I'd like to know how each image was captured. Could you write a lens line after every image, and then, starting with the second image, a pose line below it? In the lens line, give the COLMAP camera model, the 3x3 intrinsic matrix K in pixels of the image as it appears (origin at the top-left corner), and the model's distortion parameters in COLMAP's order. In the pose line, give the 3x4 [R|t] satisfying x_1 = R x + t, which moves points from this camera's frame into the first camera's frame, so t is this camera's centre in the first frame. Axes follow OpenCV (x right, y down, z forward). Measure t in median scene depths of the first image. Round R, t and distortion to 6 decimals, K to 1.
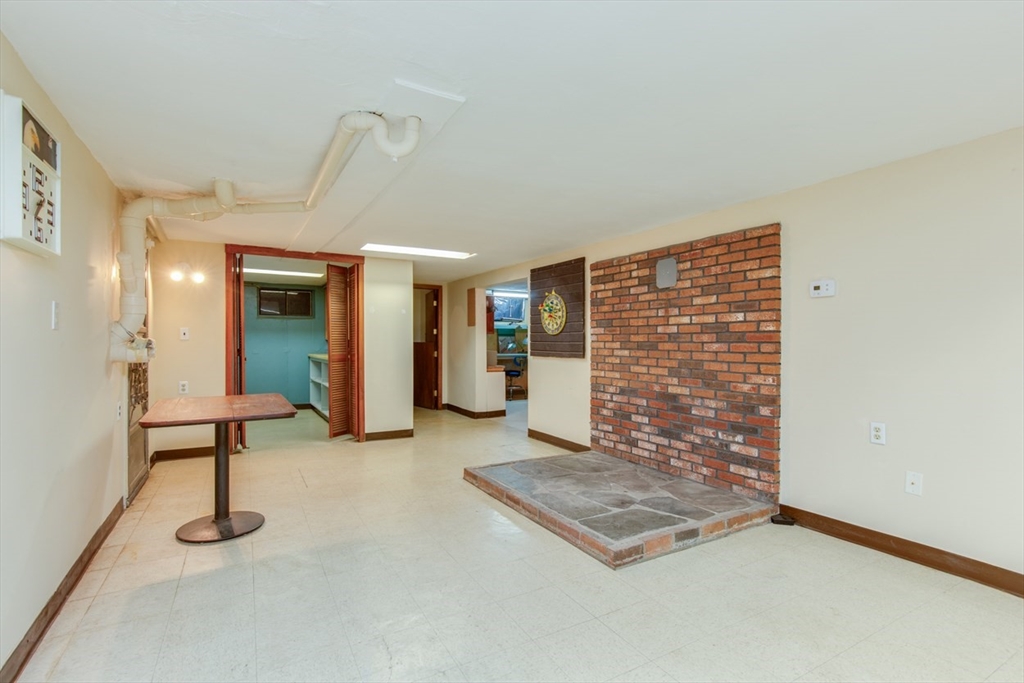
lens RADIAL K [[476.2, 0, 512.0], [0, 476.2, 341.5], [0, 0, 1]] dist [0.005617, 0.000380]
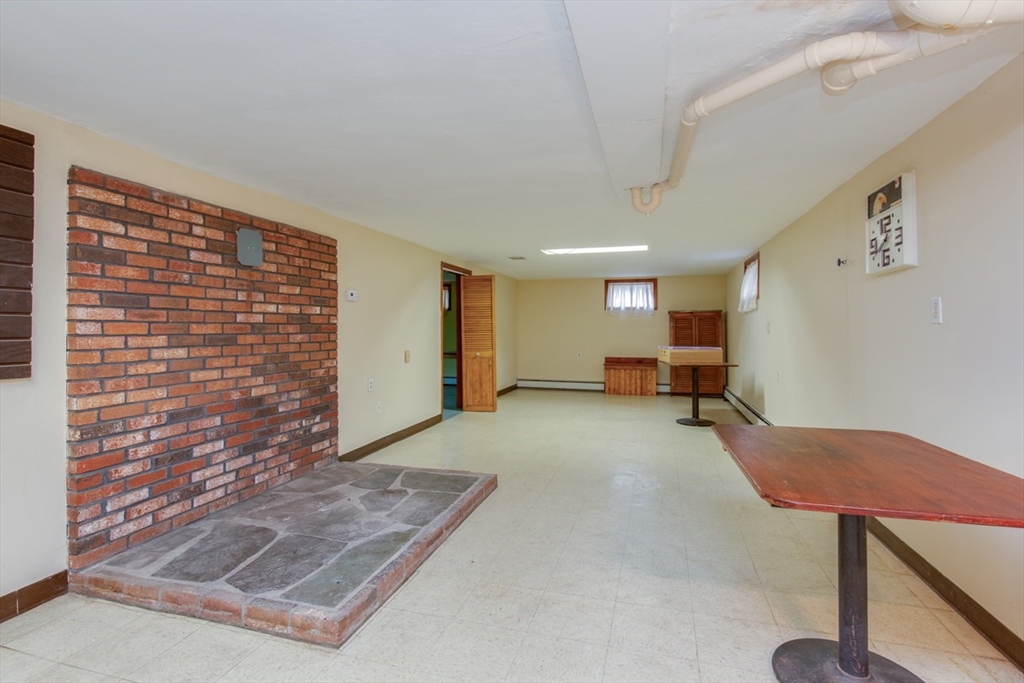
lens RADIAL K [[456.3, 0, 509.1], [0, 456.3, 327.3], [0, 0, 1]] dist [0.000732, 0.000047]
pose [[-0.672032, 0.002215, 0.740519, -0.537423], [0.003115, 0.999995, -0.000164, -0.008692], [-0.740515, 0.002196, -0.672036, 1.202641]]
